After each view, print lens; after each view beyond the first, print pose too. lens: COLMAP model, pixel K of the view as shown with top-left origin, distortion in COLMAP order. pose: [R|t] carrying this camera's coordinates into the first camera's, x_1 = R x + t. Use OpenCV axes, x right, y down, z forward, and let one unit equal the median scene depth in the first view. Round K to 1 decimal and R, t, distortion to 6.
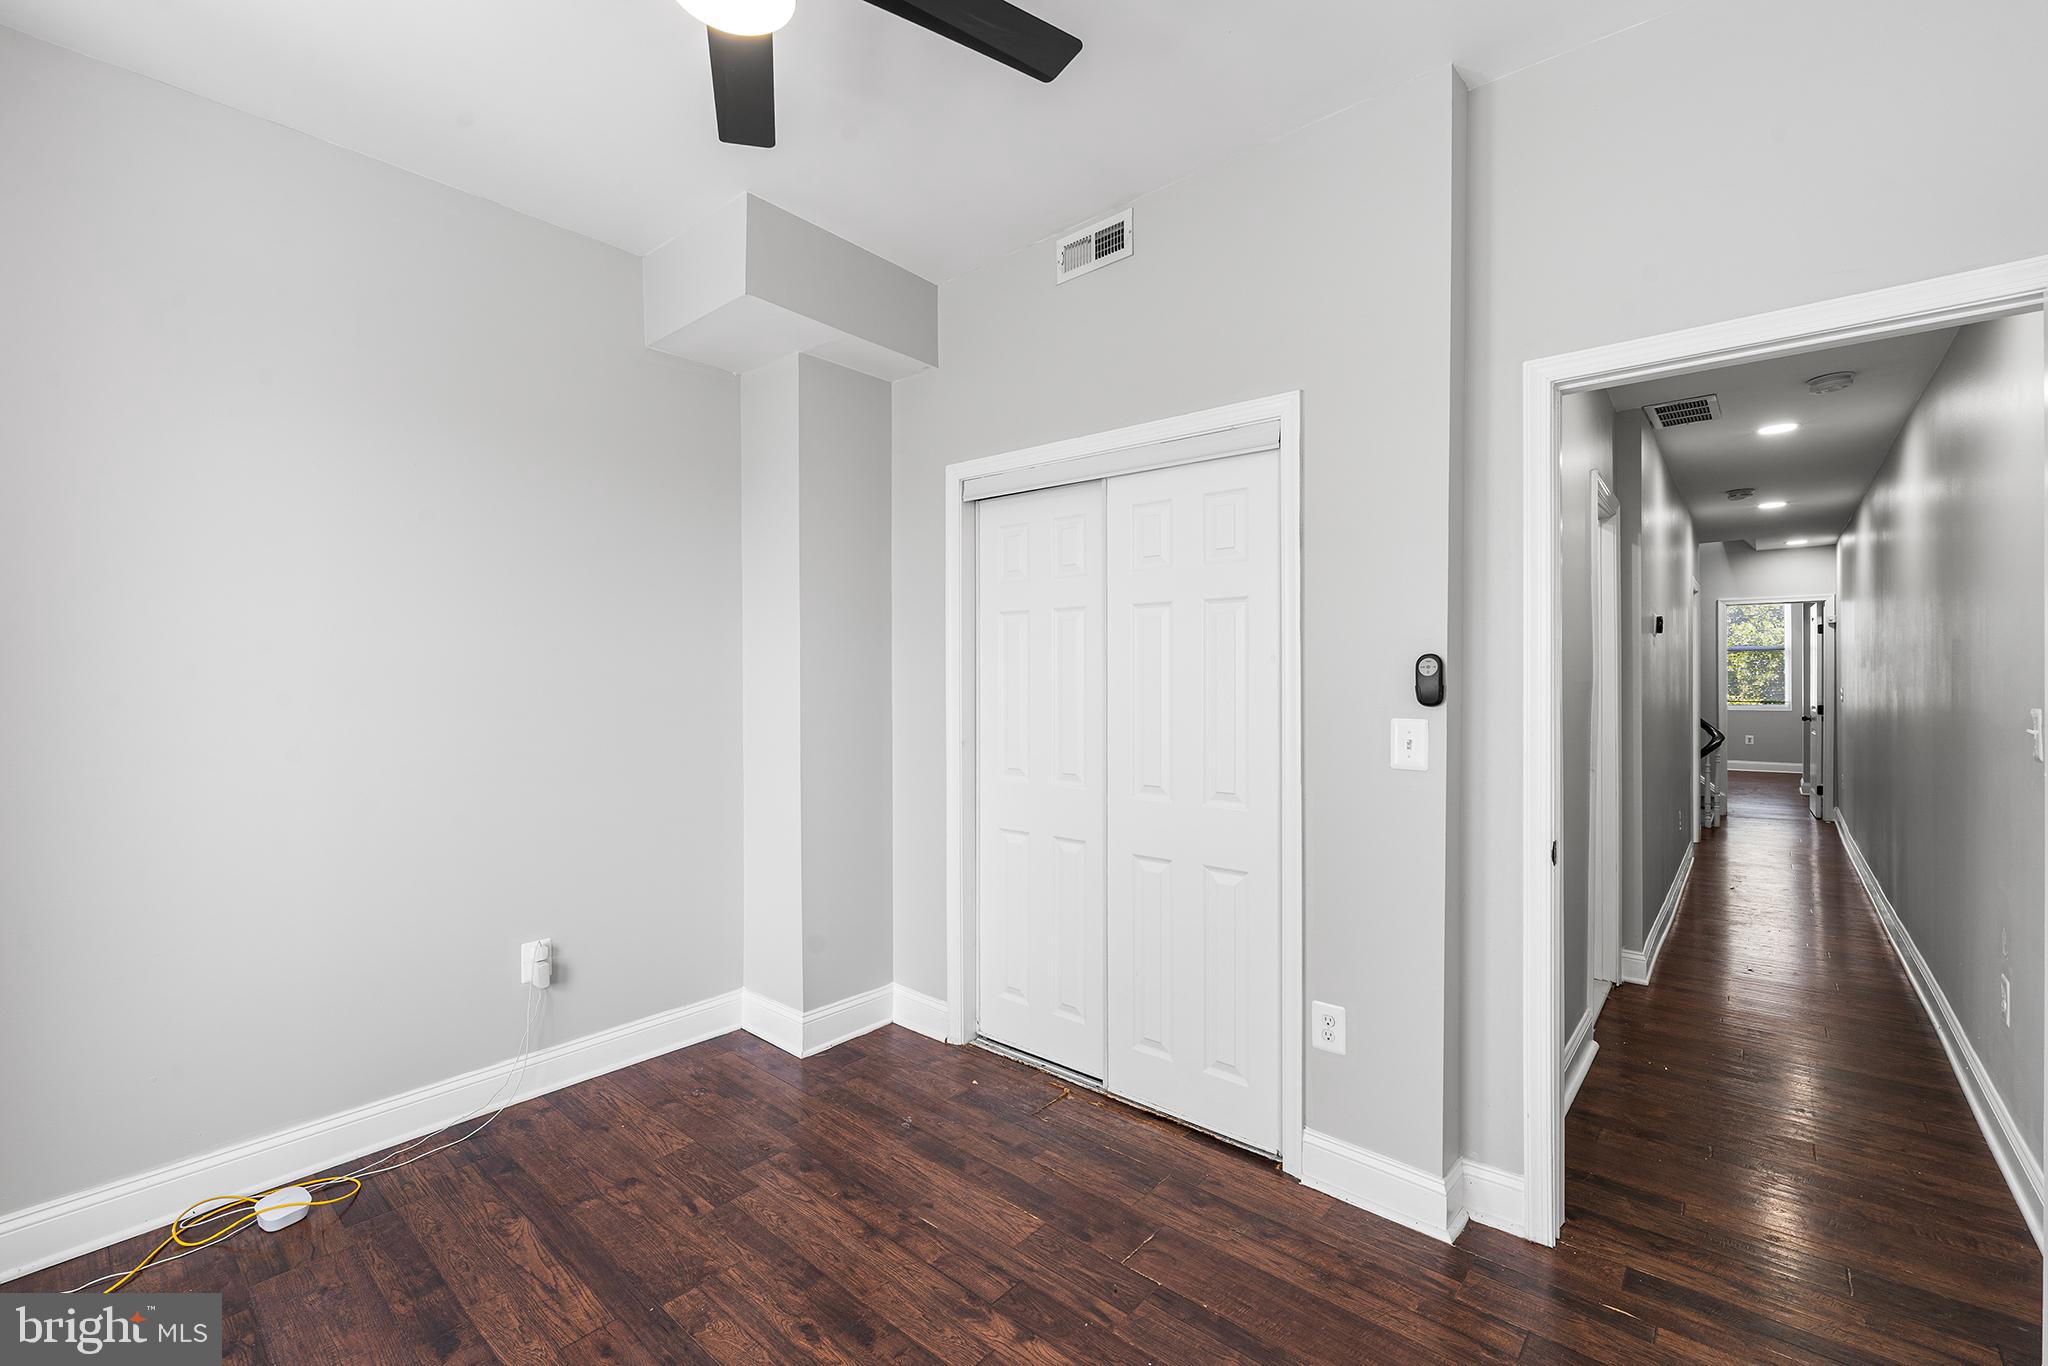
lens RADIAL K [[878.3, 0, 1026.0], [0, 878.3, 675.9], [0, 0, 1]] dist [0.000568, 0.000109]
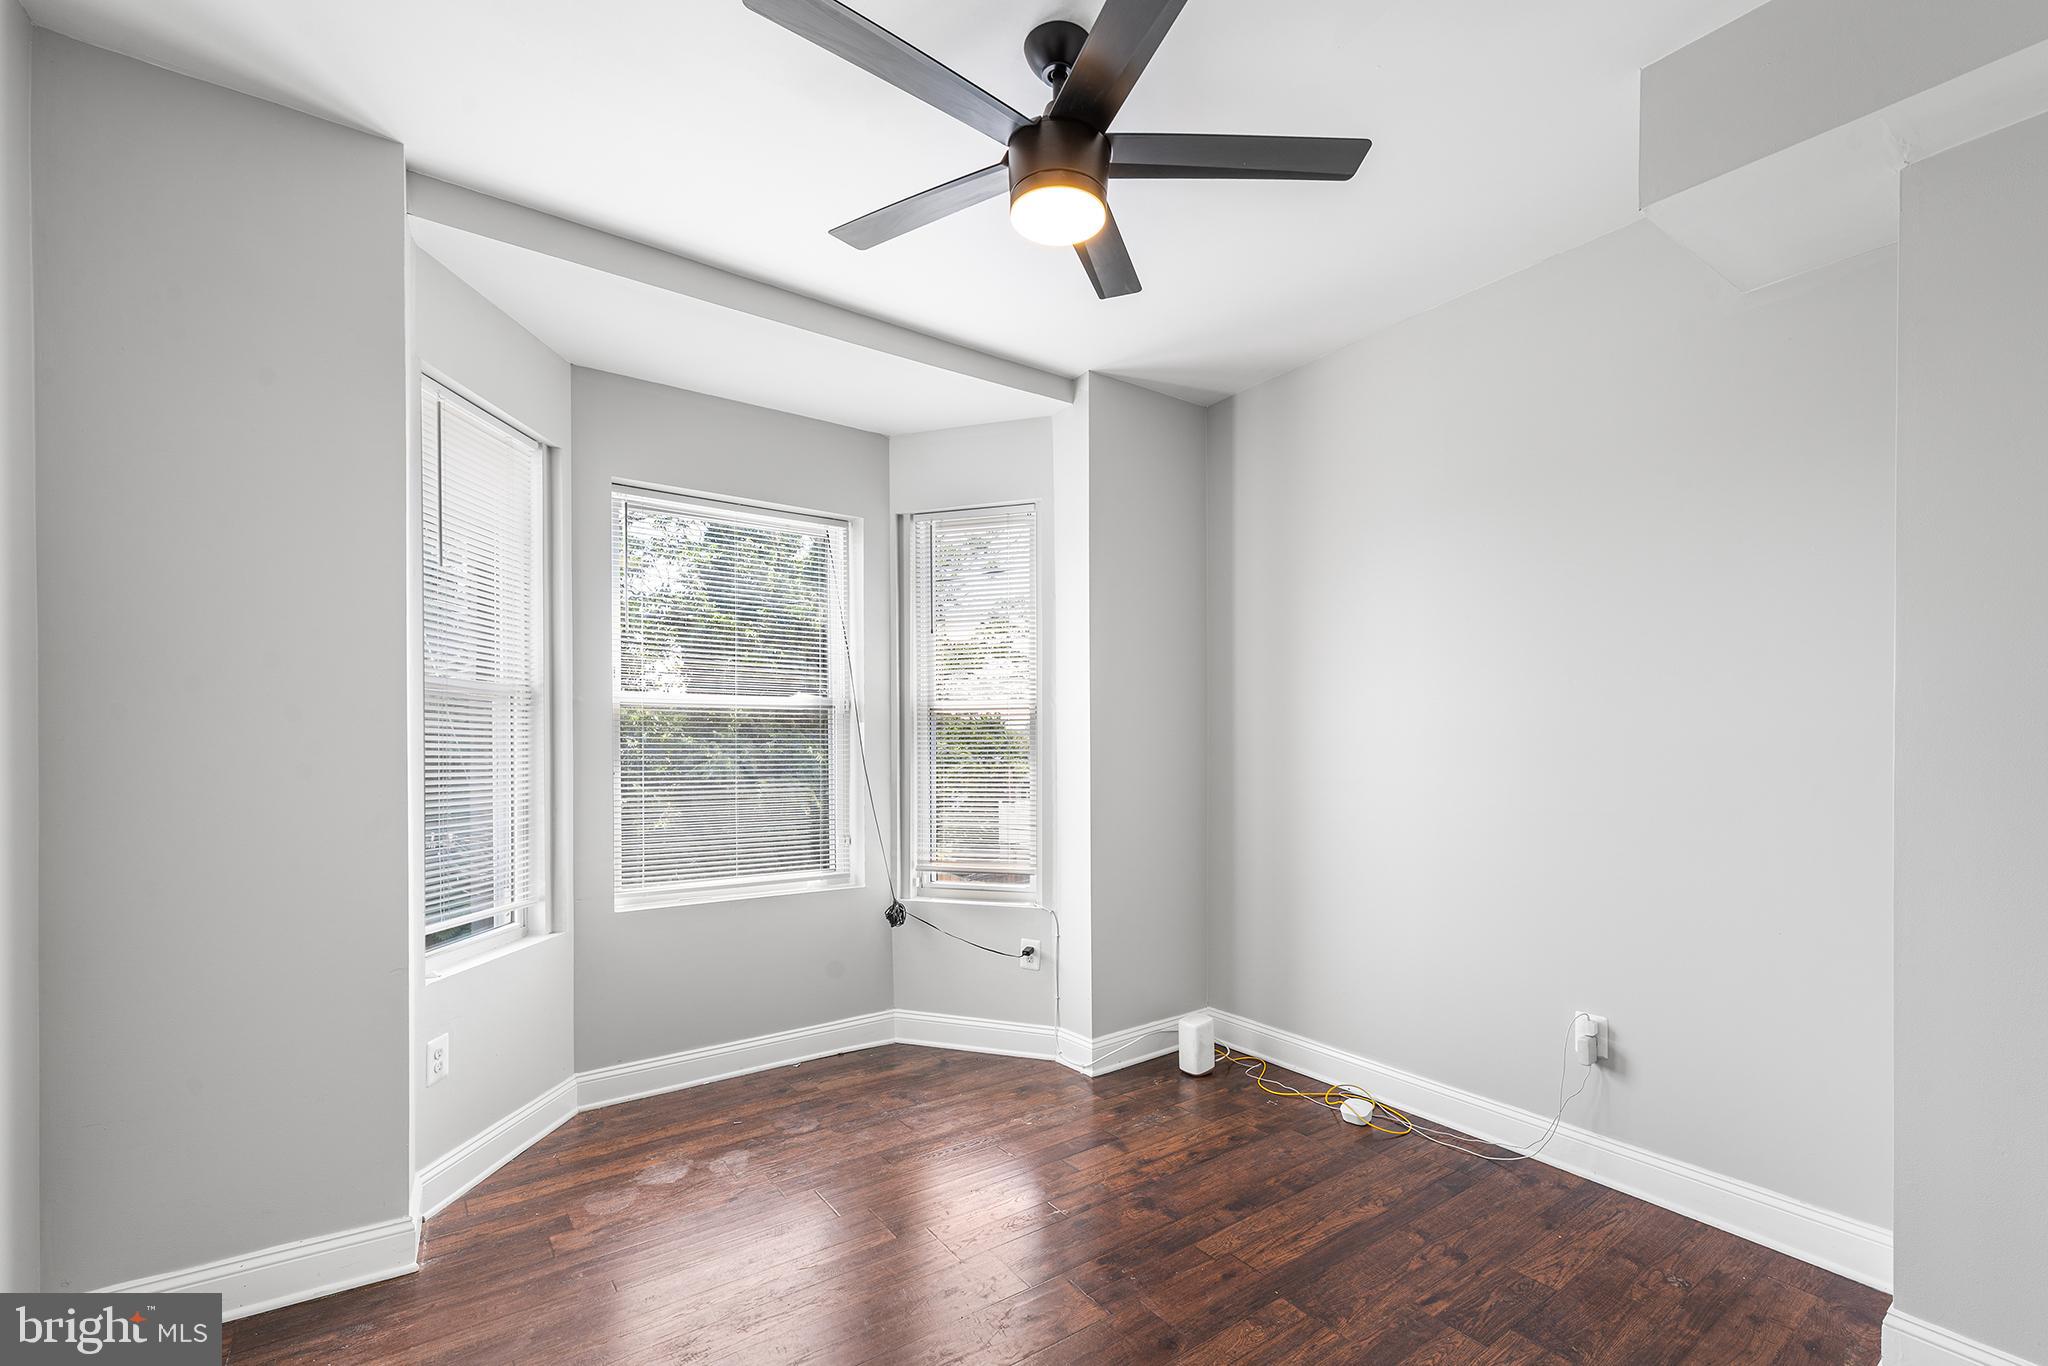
lens RADIAL K [[874.7, 0, 1025.0], [0, 874.7, 738.5], [0, 0, 1]] dist [-0.000793, -0.000348]
pose [[-0.250102, 0.003065, -0.968215, 0.545859], [0.002331, 0.999994, 0.002563, 0.004472], [0.968217, -0.001616, -0.250108, 0.715070]]
